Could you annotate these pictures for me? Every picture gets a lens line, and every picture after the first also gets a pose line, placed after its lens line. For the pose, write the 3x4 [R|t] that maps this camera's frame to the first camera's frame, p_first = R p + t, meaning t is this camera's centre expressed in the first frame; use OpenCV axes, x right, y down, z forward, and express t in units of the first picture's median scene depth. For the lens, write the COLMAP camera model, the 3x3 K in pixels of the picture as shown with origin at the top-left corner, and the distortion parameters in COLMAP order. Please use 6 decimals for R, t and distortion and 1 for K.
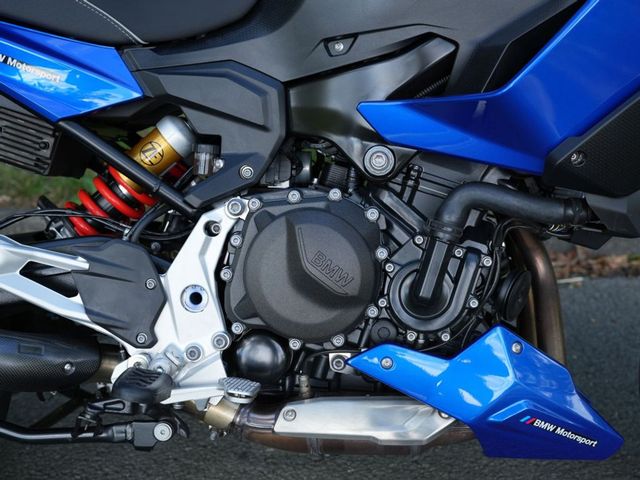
lens RADIAL K [[988.8, 0, 319.9], [0, 988.8, 240.2], [0, 0, 1]] dist [0.028050, 0.000000]
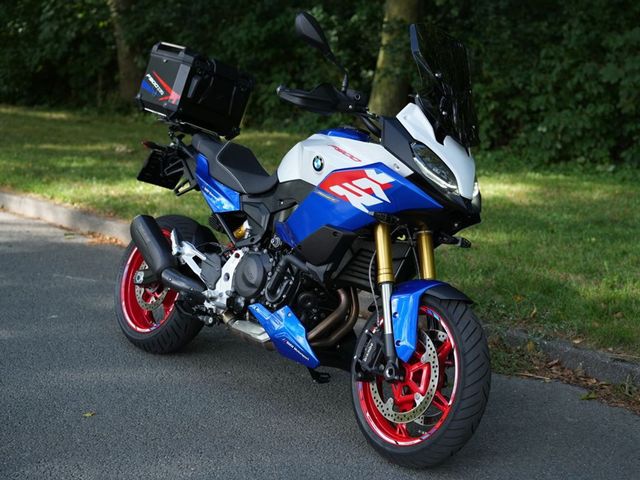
lens RADIAL K [[988.8, 0, 315.0], [0, 988.8, 241.7], [0, 0, 1]] dist [0.028050, 0.000000]
pose [[0.675083, 0.164524, -0.719163, 2.167206], [-0.296870, 0.952989, -0.060658, 0.059321], [0.675375, 0.254447, 0.692189, -0.900112]]
